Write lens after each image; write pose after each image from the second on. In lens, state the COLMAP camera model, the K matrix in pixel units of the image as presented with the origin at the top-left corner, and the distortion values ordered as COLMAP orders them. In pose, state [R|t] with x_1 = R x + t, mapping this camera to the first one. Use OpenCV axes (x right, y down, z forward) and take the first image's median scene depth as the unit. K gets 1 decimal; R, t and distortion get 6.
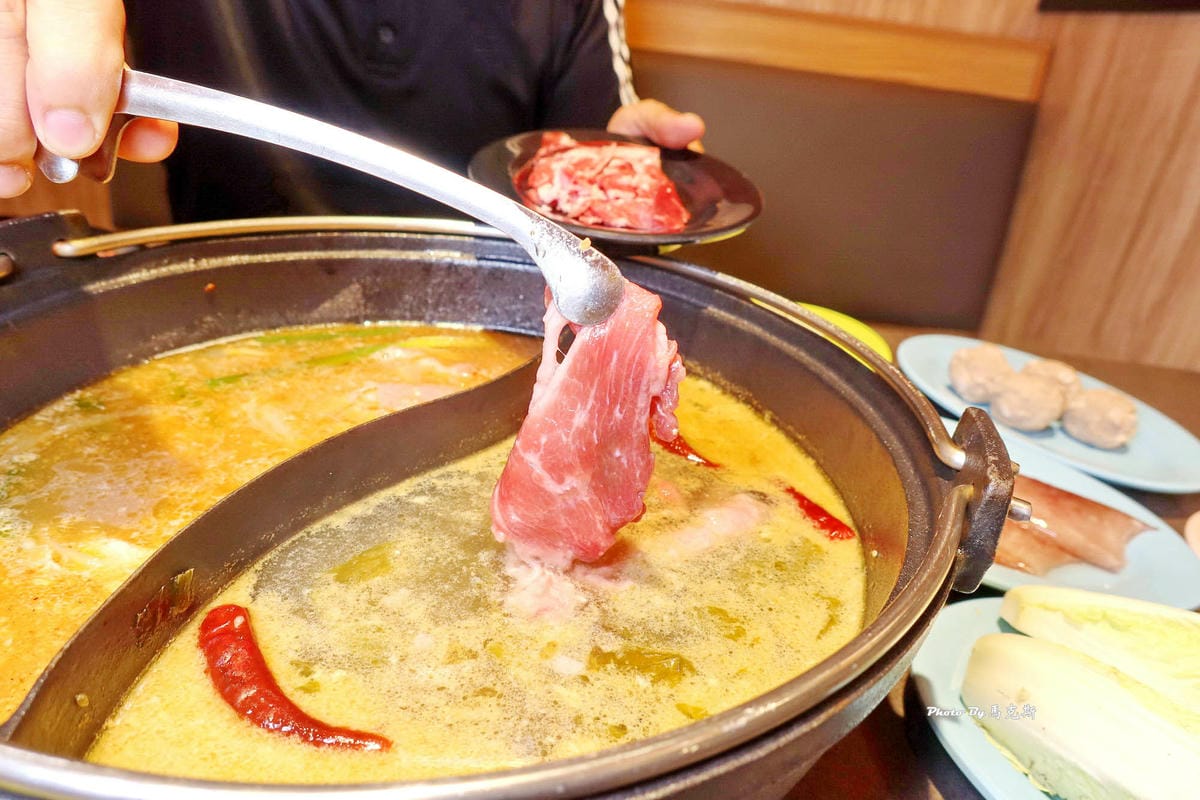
lens RADIAL K [[817.6, 0, 606.1], [0, 817.6, 399.1], [0, 0, 1]] dist [-0.022373, 0.008700]
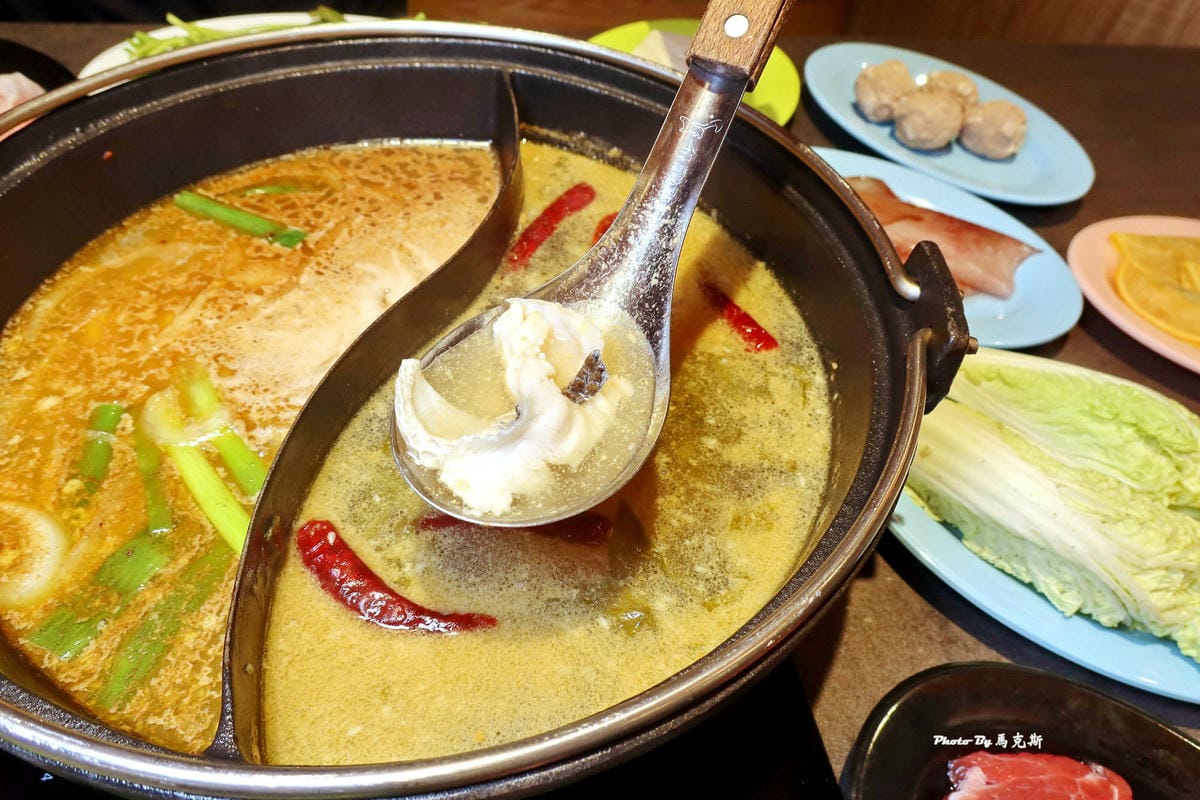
lens RADIAL K [[817.6, 0, 607.2], [0, 817.6, 399.1], [0, 0, 1]] dist [-0.022373, 0.008700]
pose [[0.979421, -0.164824, 0.116484, -0.090939], [0.105578, 0.910277, 0.400311, -0.184235], [-0.172014, -0.379774, 0.908946, -0.012127]]
